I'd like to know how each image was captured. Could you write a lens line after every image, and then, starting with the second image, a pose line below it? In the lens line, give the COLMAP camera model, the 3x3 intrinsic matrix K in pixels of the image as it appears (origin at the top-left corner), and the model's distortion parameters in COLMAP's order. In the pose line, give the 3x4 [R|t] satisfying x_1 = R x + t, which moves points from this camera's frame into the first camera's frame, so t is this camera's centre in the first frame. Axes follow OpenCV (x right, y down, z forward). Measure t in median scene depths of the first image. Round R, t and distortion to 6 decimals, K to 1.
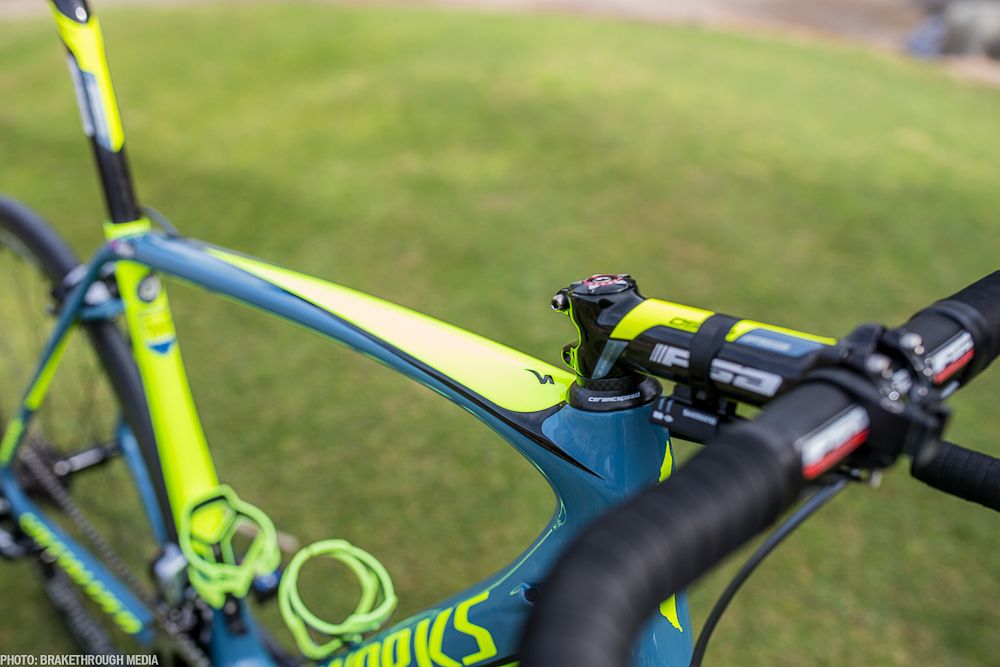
lens RADIAL K [[1038.3, 0, 500.0], [0, 1038.3, 333.5], [0, 0, 1]] dist [0.008861, 0.016849]
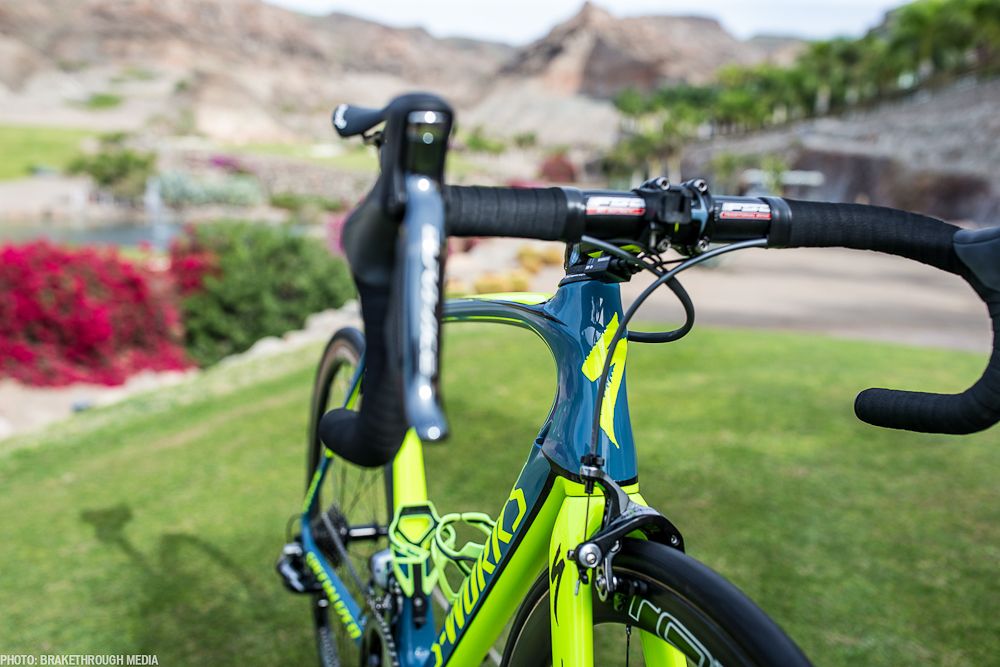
lens RADIAL K [[1038.3, 0, 500.0], [0, 1038.3, 333.5], [0, 0, 1]] dist [0.008861, 0.016849]
pose [[0.917935, 0.028219, -0.395727, 0.262132], [-0.170601, 0.928610, -0.329512, 0.285878], [0.358177, 0.369982, 0.857218, -0.148103]]
